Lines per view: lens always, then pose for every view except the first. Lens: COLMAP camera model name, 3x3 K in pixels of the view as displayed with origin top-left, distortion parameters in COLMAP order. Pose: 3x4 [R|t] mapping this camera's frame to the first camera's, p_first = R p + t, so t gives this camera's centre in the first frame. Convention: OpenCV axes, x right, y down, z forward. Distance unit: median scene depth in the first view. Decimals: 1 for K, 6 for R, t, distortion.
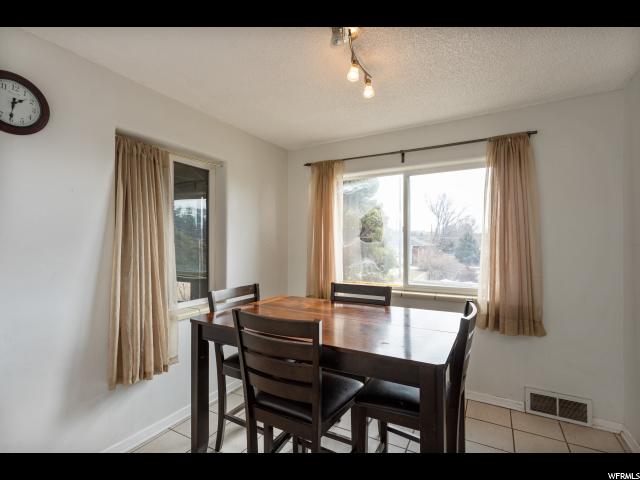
lens RADIAL K [[301.7, 0, 317.0], [0, 301.7, 241.7], [0, 0, 1]] dist [0.000257, -0.000006]
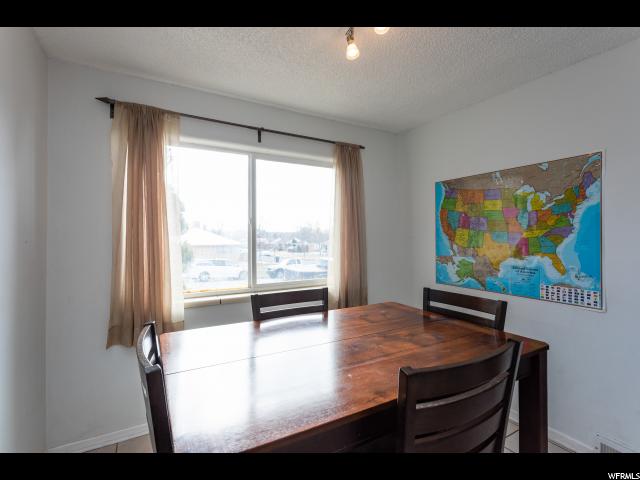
lens RADIAL K [[306.4, 0, 320.6], [0, 306.4, 234.1], [0, 0, 1]] dist [-0.001718, -0.000221]
pose [[0.500176, -0.001403, 0.865923, -0.388497], [0.001167, 0.999999, 0.000946, -0.003781], [-0.865923, 0.000537, 0.500177, 0.428048]]
